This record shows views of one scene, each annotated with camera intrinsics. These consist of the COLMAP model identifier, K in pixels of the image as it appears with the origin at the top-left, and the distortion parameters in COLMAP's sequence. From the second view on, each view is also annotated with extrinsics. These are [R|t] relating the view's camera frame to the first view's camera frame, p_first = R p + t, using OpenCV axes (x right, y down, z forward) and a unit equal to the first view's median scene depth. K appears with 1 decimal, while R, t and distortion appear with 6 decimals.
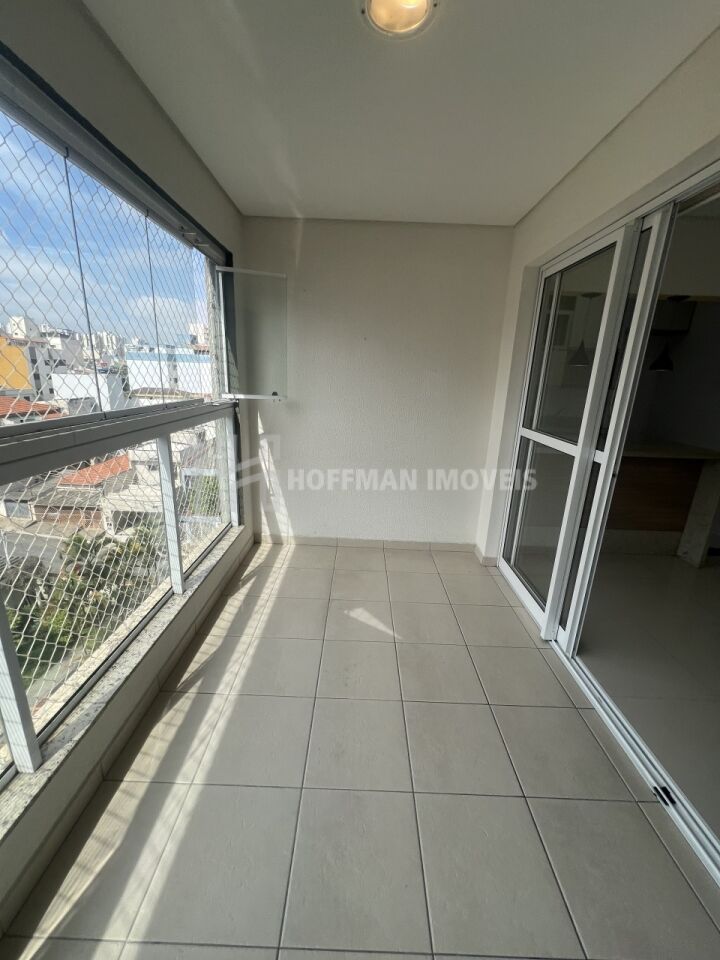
lens RADIAL K [[385.2, 0, 357.8], [0, 385.2, 483.9], [0, 0, 1]] dist [-0.001949, -0.000418]
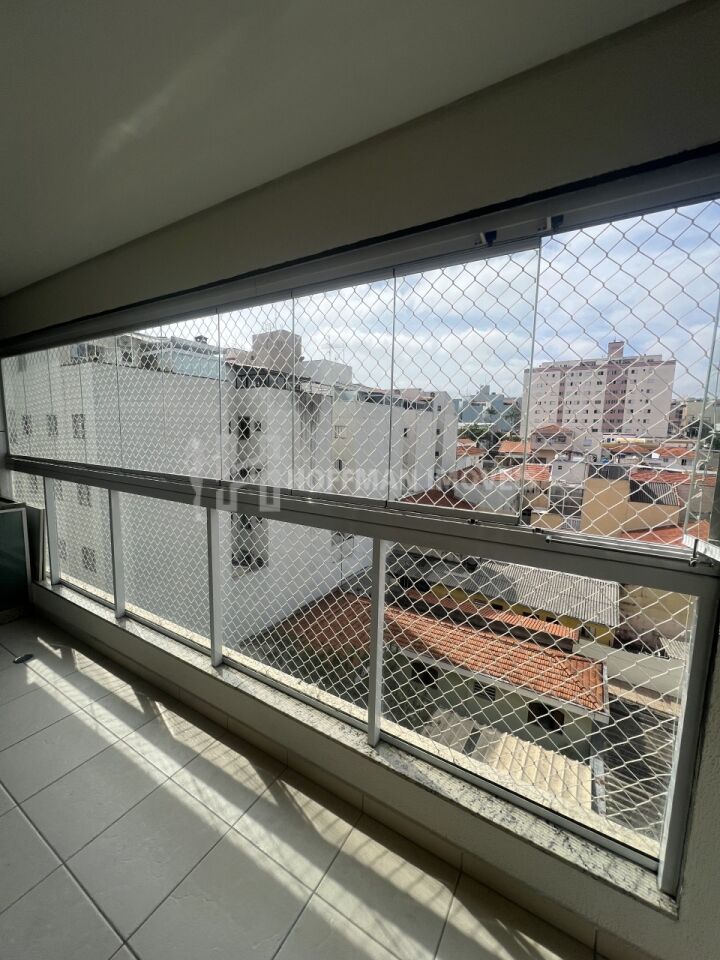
lens RADIAL K [[385.2, 0, 361.1], [0, 385.2, 479.1], [0, 0, 1]] dist [-0.001949, -0.000418]
pose [[-0.507497, 0.058683, -0.859653, 0.188729], [-0.272358, 0.935602, 0.224654, -0.407325], [0.817476, 0.348145, -0.458833, 1.275102]]
